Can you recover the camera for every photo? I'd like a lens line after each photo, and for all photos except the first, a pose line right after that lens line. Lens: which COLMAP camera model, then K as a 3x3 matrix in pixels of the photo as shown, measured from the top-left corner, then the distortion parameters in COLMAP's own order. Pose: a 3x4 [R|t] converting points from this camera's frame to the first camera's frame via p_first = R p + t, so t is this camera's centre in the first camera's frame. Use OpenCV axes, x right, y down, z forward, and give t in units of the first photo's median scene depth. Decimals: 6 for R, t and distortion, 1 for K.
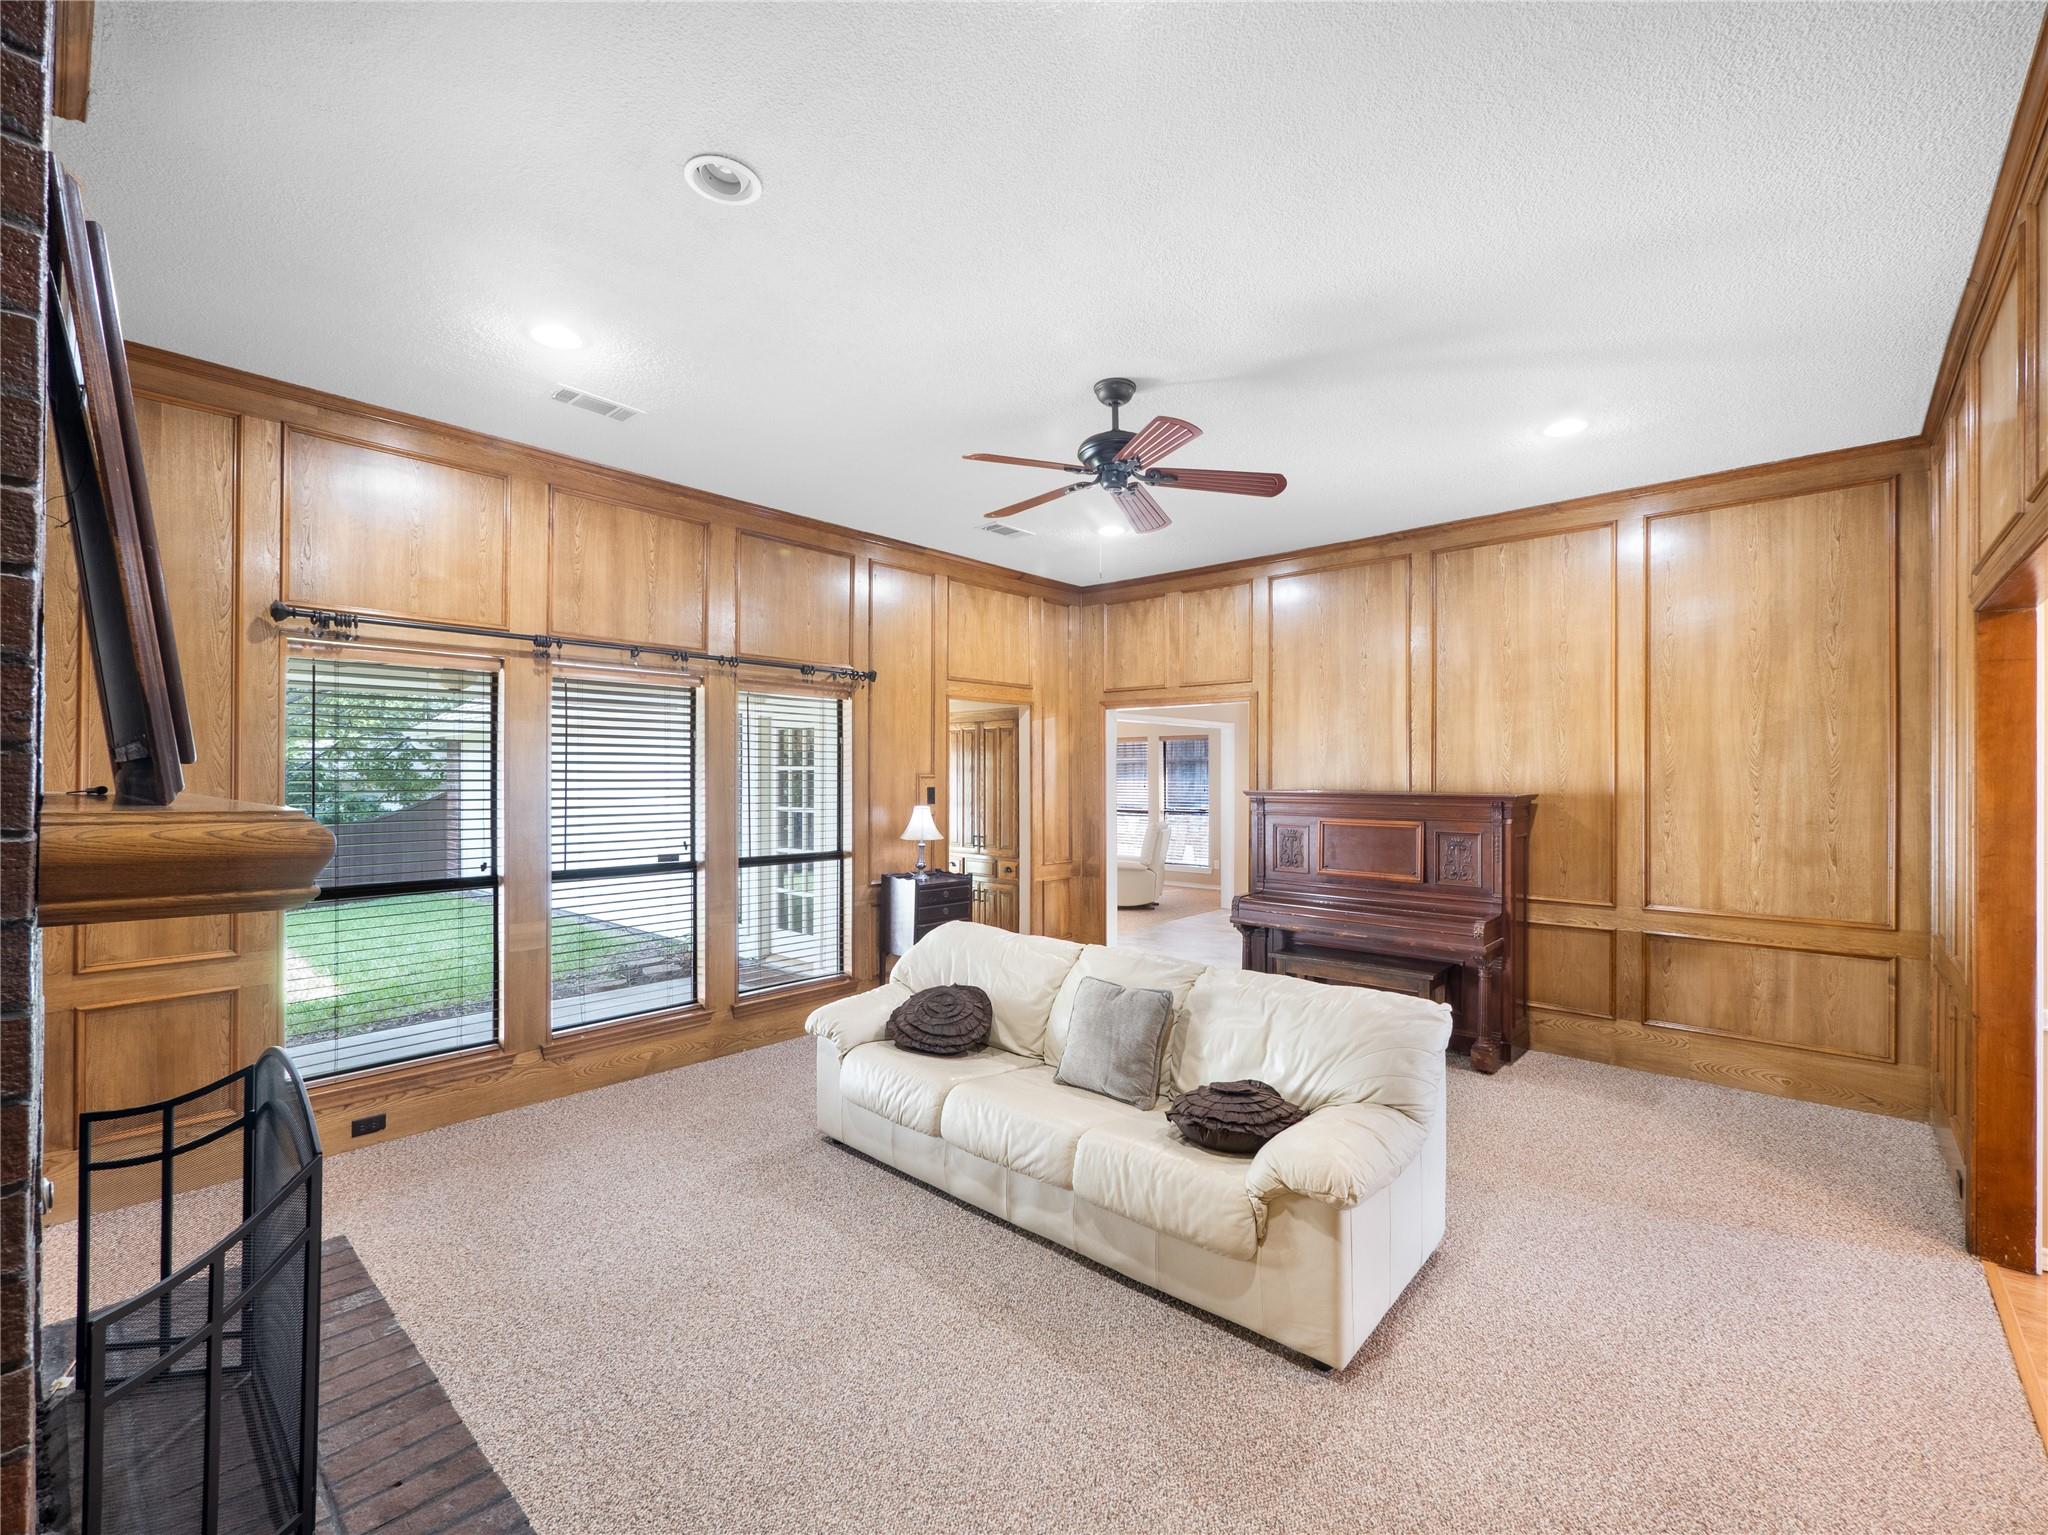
lens RADIAL K [[885.4, 0, 1032.6], [0, 885.4, 776.1], [0, 0, 1]] dist [-0.001336, -0.000101]
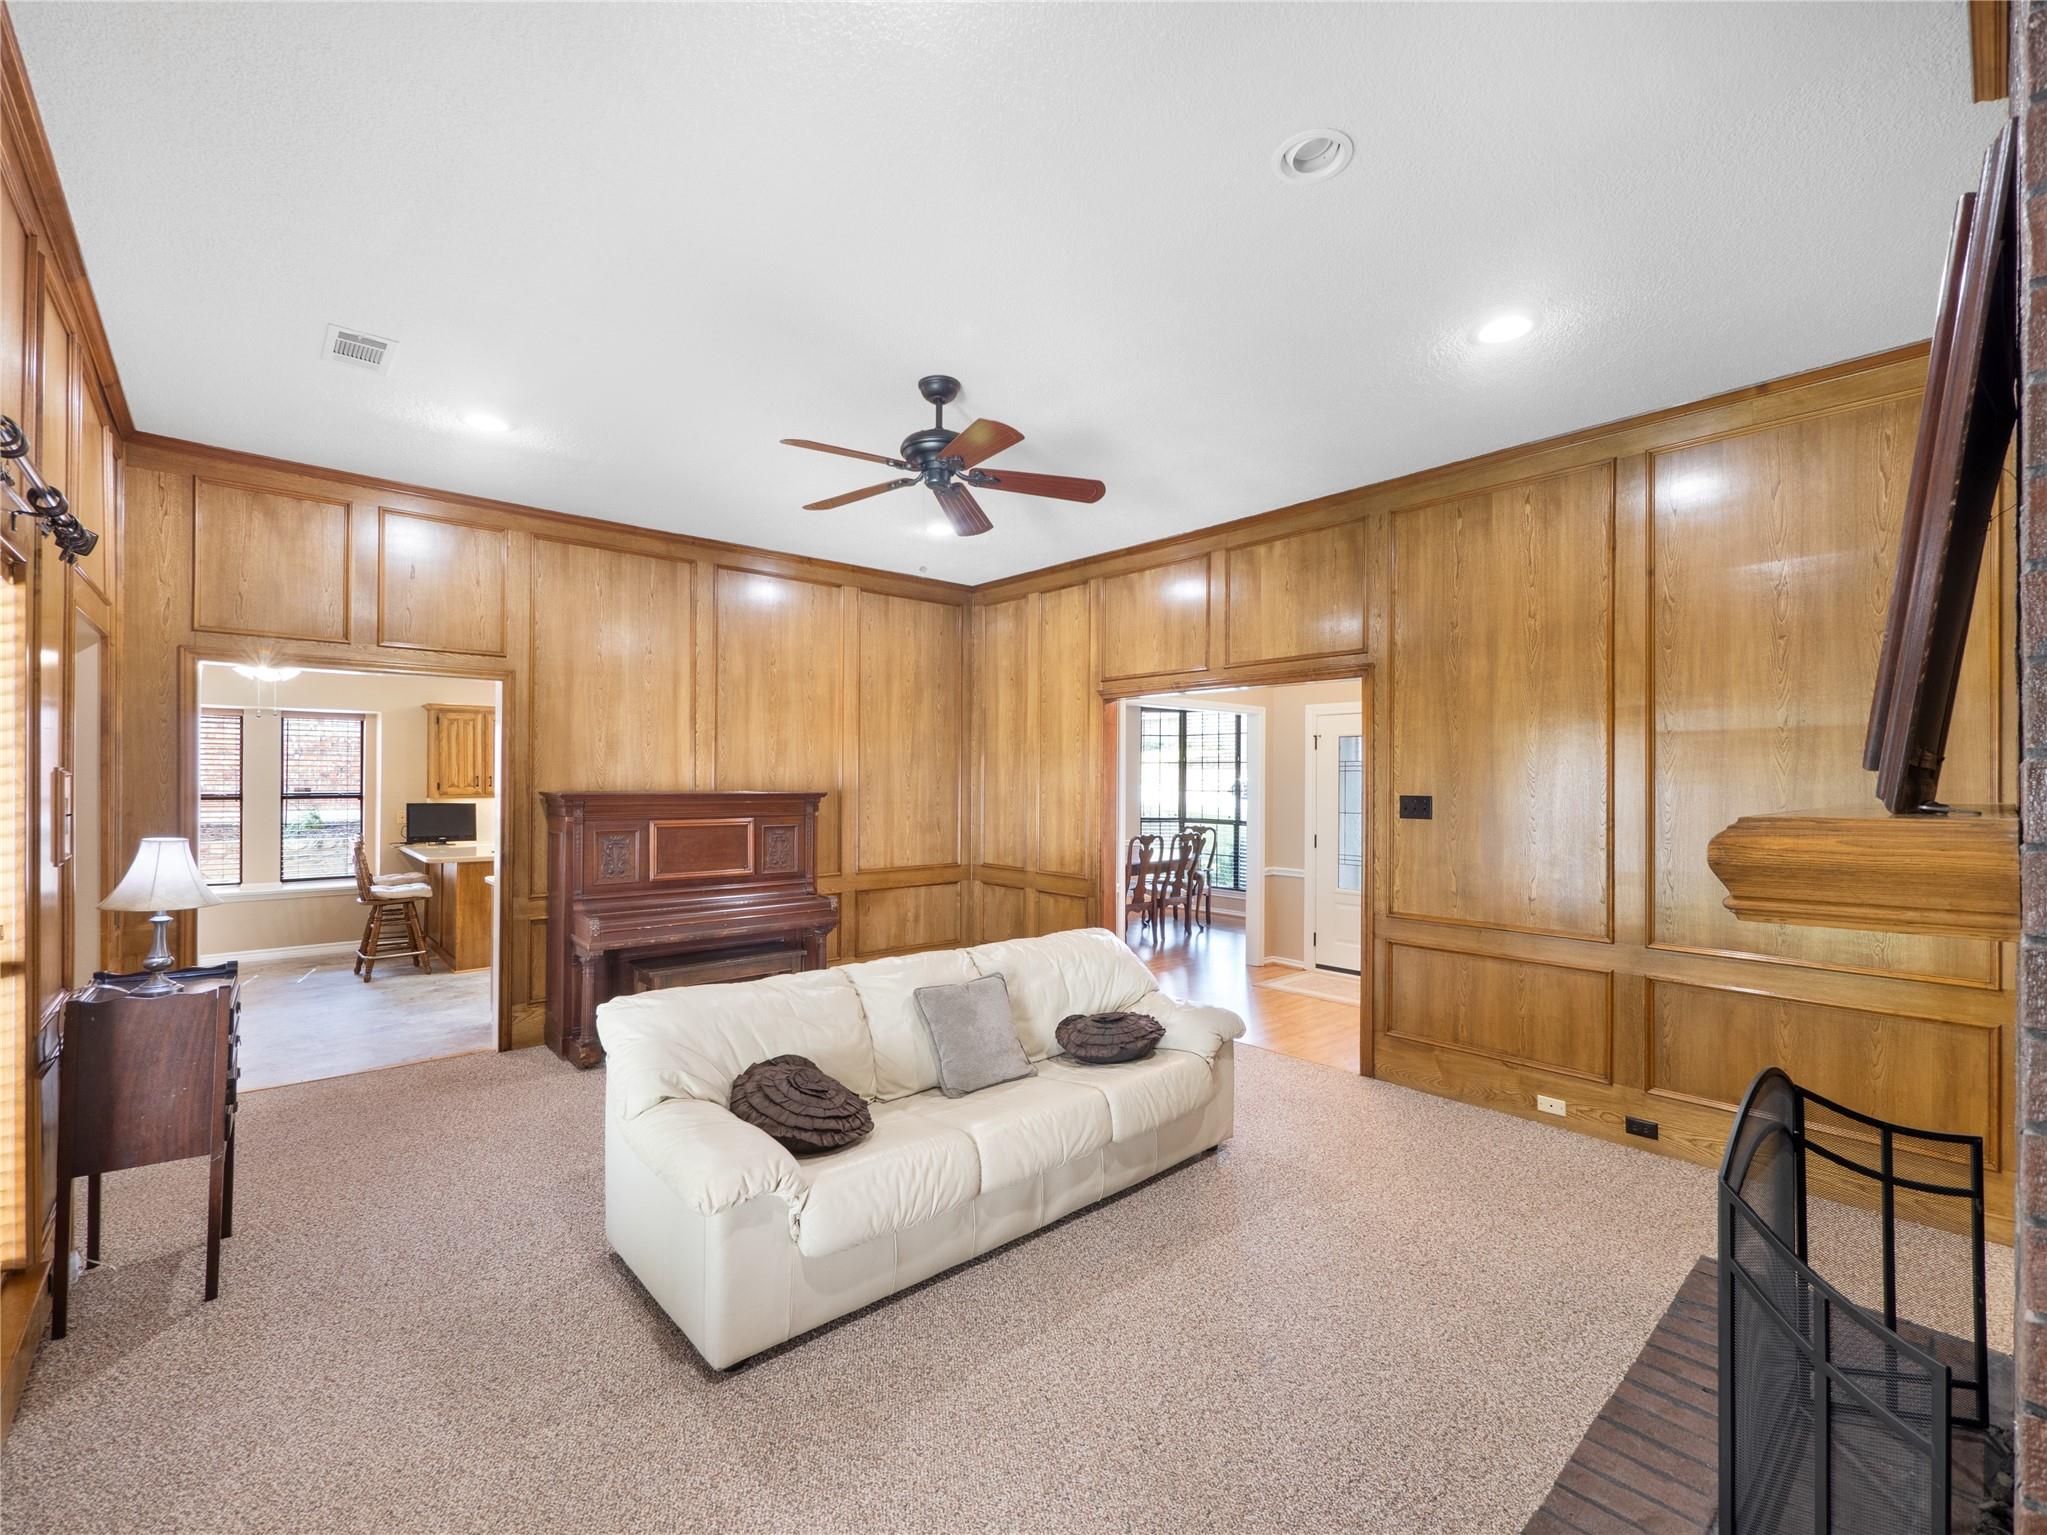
lens RADIAL K [[884.9, 0, 1032.1], [0, 884.9, 776.1], [0, 0, 1]] dist [-0.001336, -0.000101]
pose [[0.107148, 0.002267, 0.994241, -0.683059], [-0.005875, 0.999981, -0.001647, -0.000388], [-0.994226, -0.005664, 0.107159, 0.610403]]
